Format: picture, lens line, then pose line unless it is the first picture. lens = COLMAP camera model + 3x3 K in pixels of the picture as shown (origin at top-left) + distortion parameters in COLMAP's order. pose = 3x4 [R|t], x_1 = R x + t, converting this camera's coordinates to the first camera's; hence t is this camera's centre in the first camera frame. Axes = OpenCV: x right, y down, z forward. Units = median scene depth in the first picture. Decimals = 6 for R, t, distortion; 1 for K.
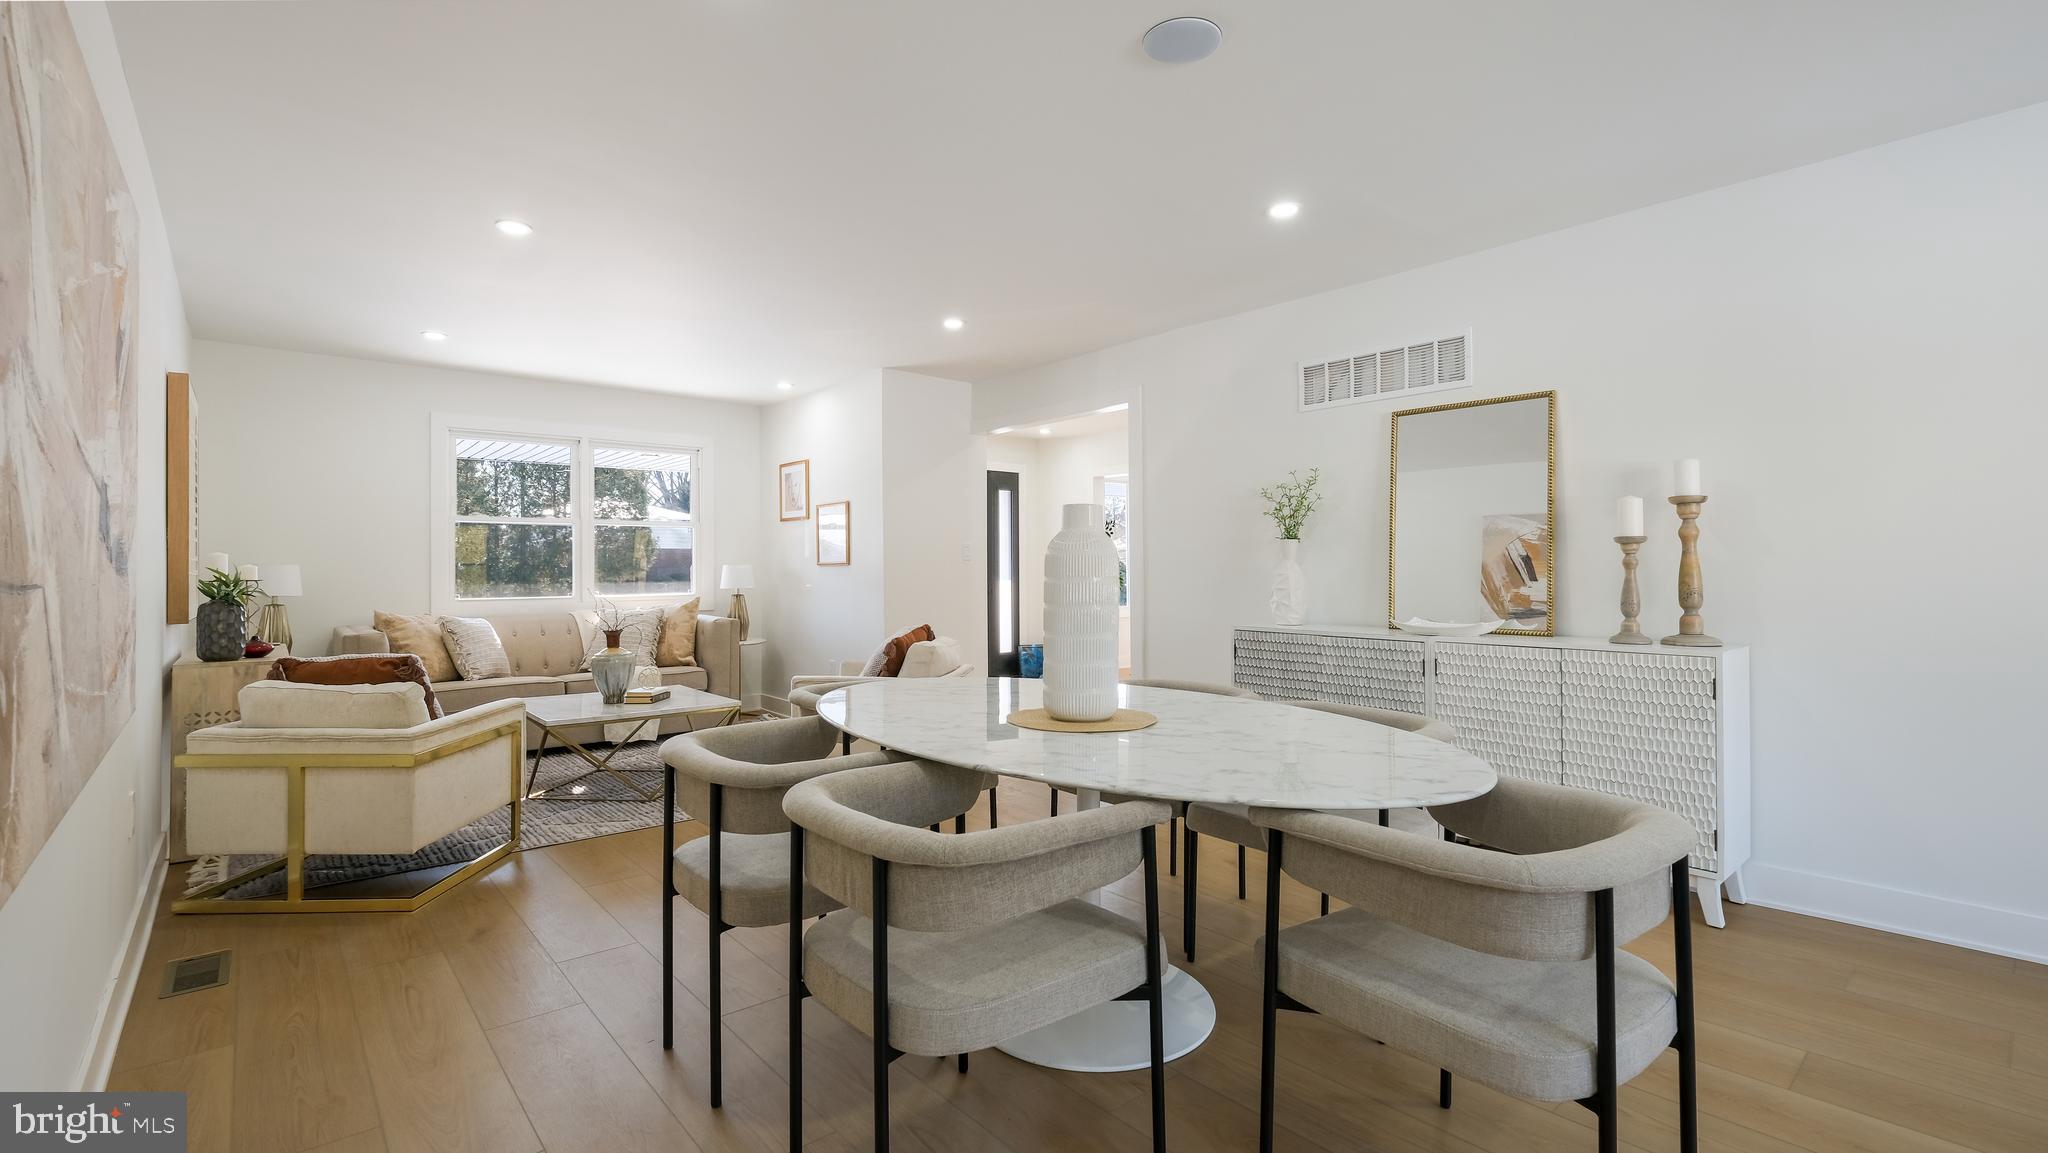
lens RADIAL K [[925.8, 0, 1052.0], [0, 925.8, 568.2], [0, 0, 1]] dist [-0.002915, 0.000079]
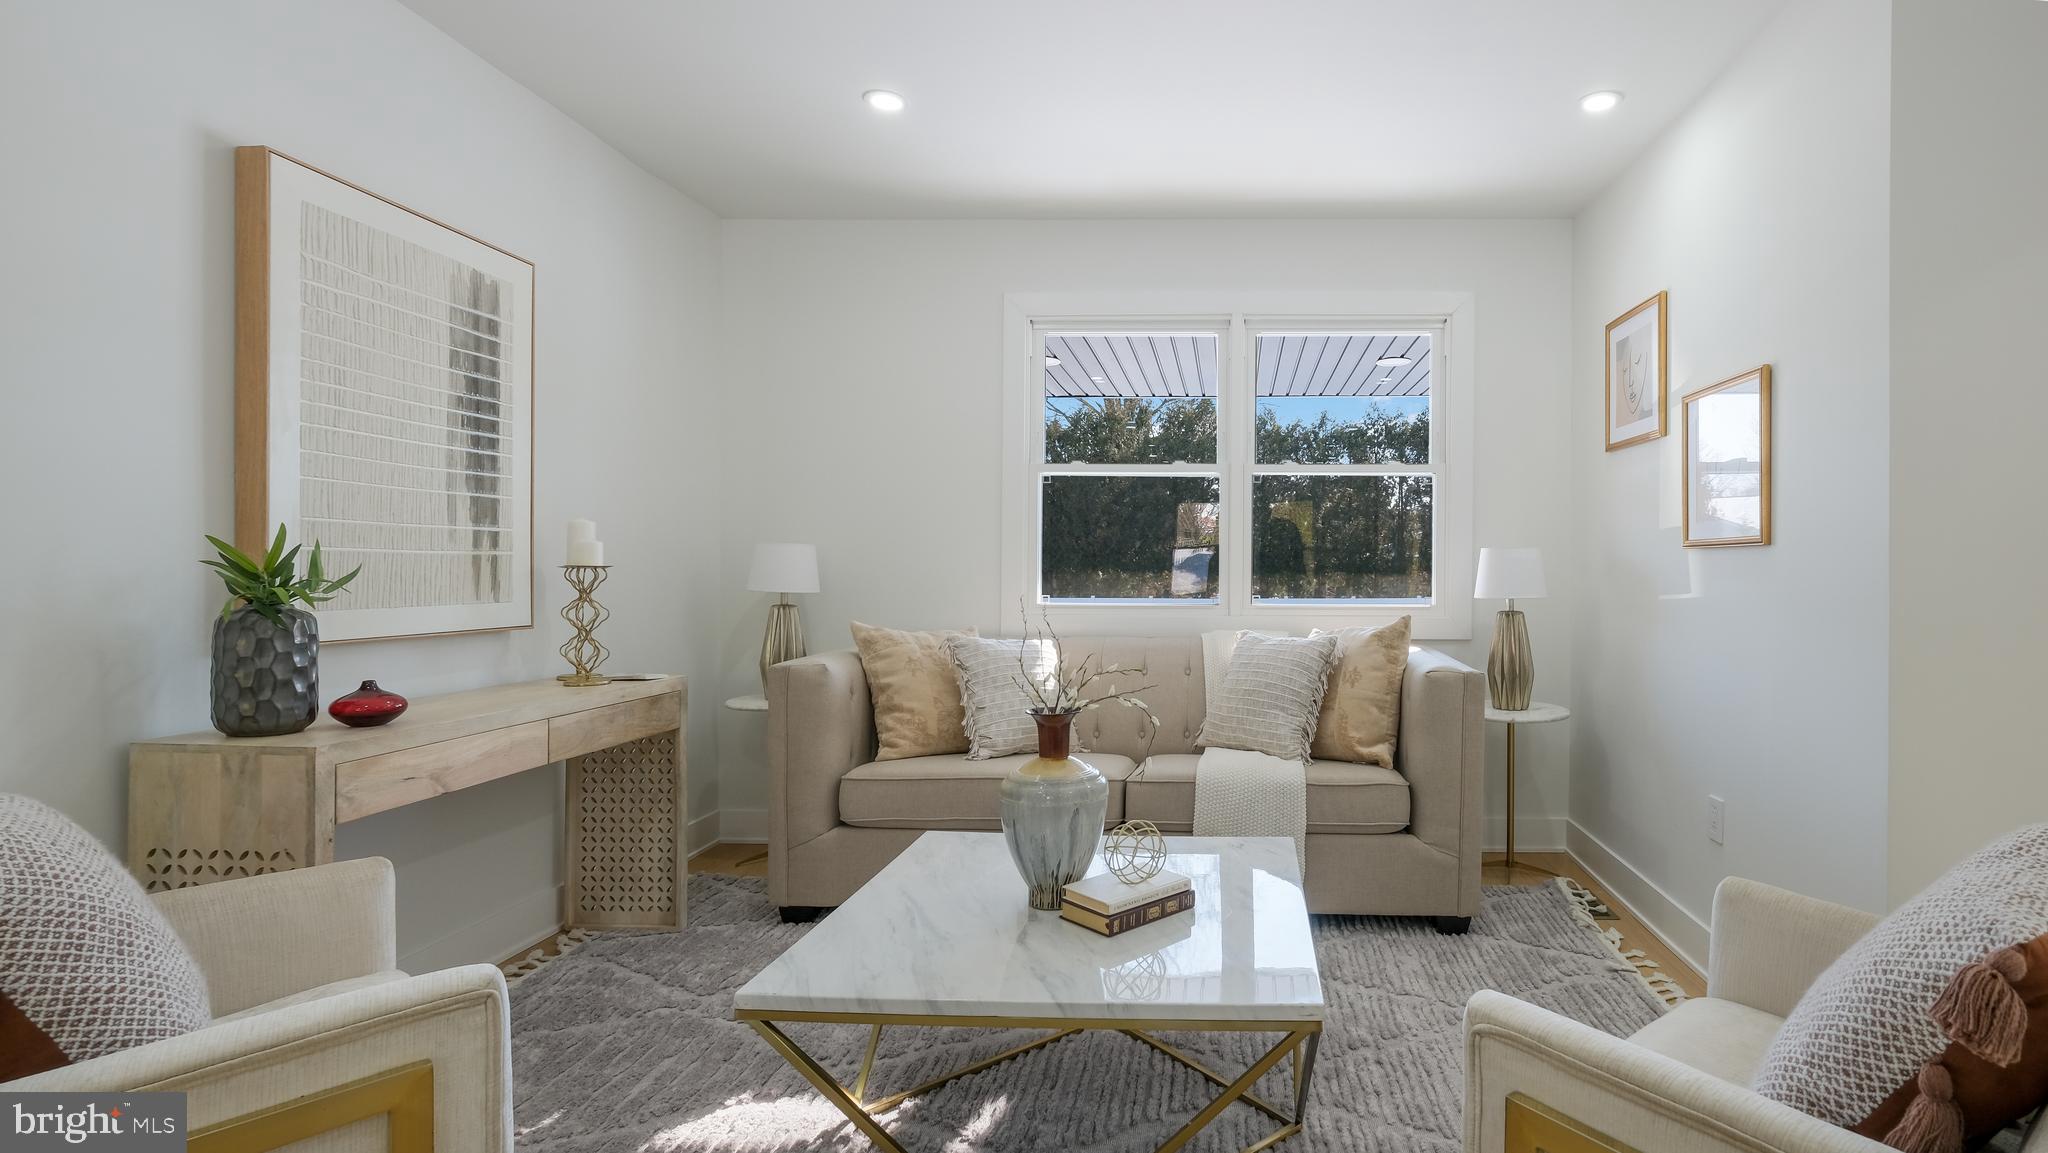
lens RADIAL K [[1009.9, 0, 1216.1], [0, 1009.9, 576.3], [0, 0, 1]] dist [-0.002249, -0.000260]
pose [[0.739851, 0.017140, -0.672552, -0.121859], [-0.008696, 0.999836, 0.015914, 0.004556], [0.672714, -0.005925, 0.739879, 0.601742]]
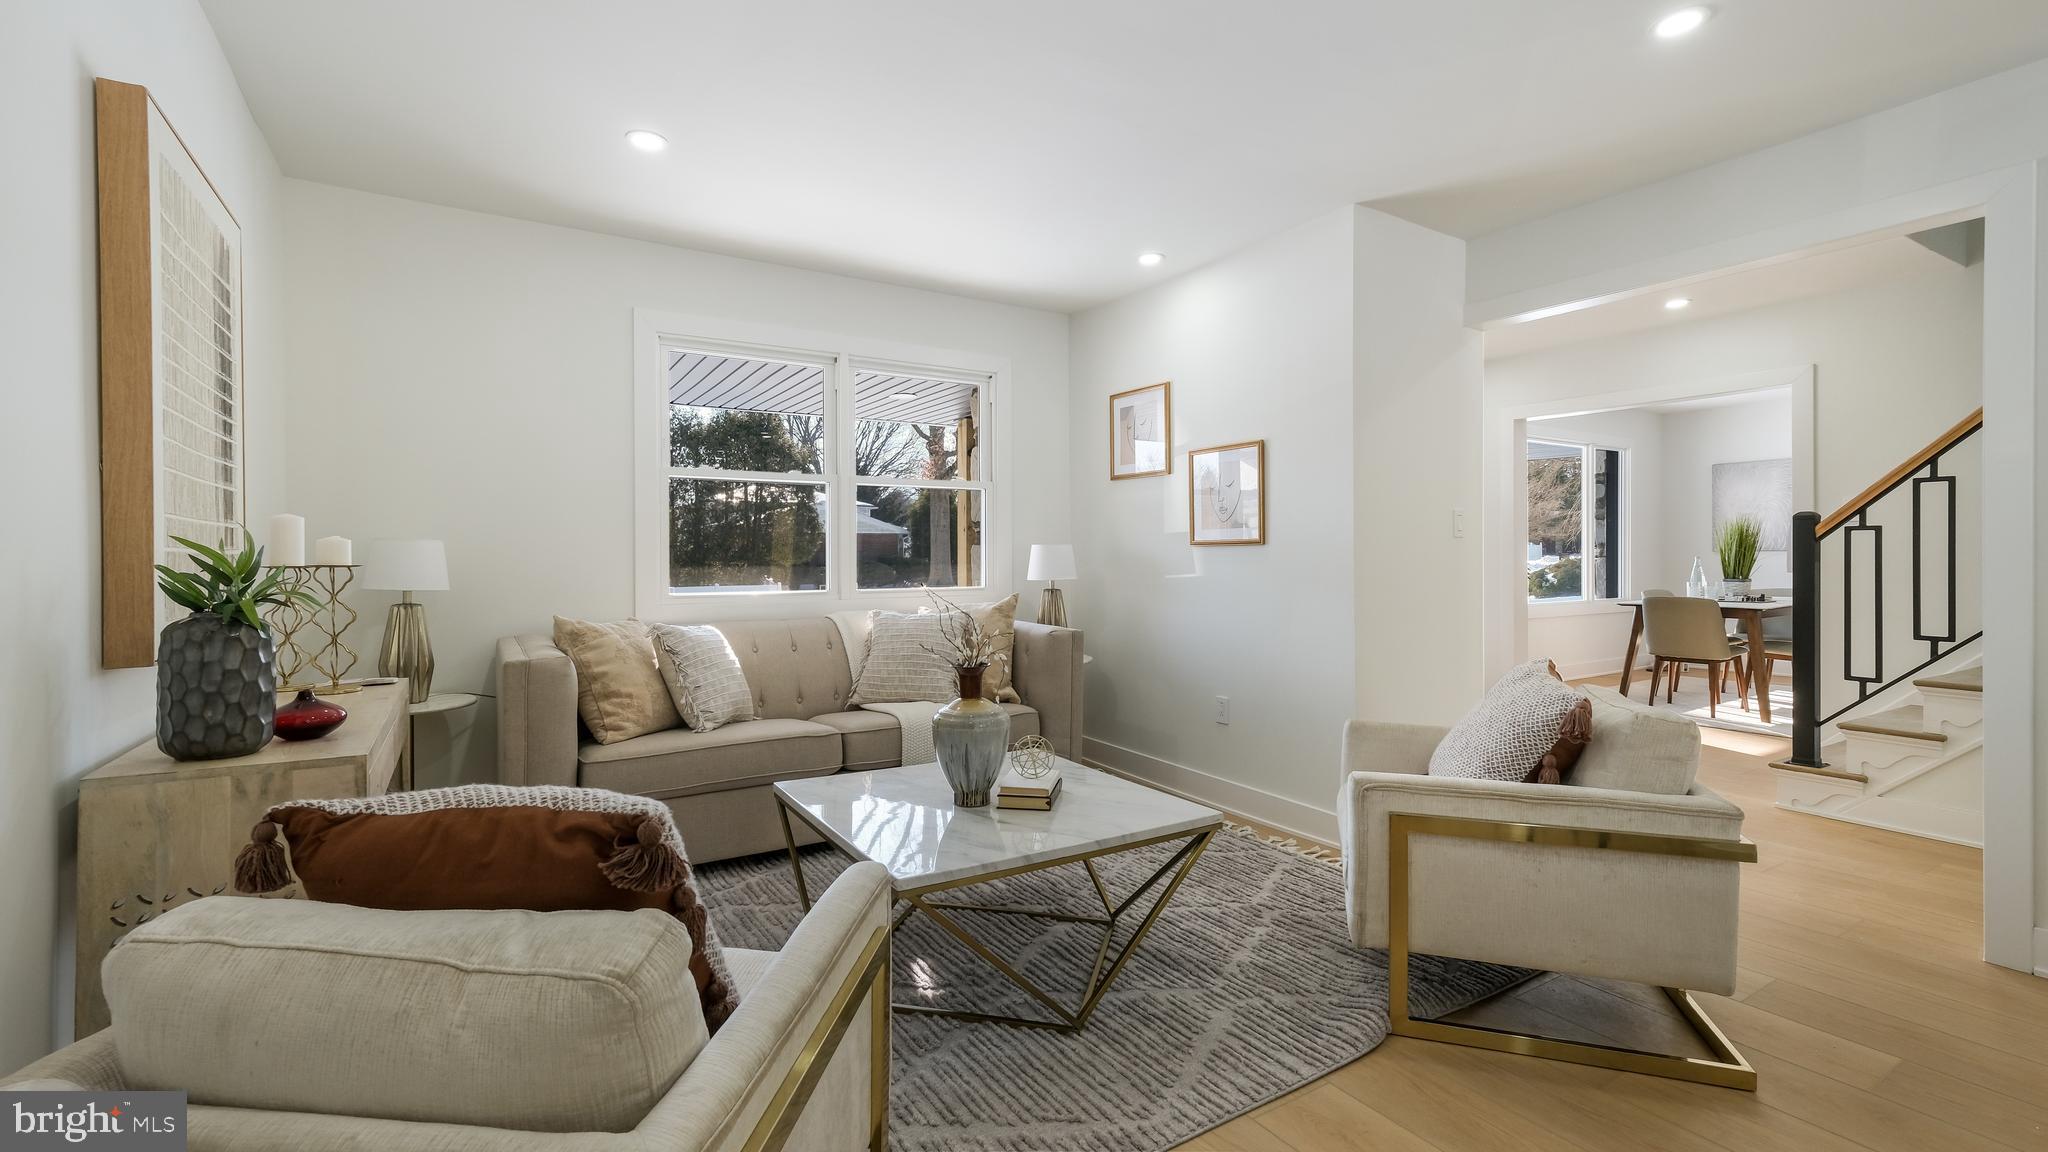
lens RADIAL K [[903.9, 0, 1036.2], [0, 903.9, 566.4], [0, 0, 1]] dist [0.016294, -0.000161]
pose [[0.988555, 0.005552, -0.150759, -0.292693], [-0.003436, 0.999892, 0.014296, 0.003312], [0.150822, -0.013615, 0.988467, 0.405953]]
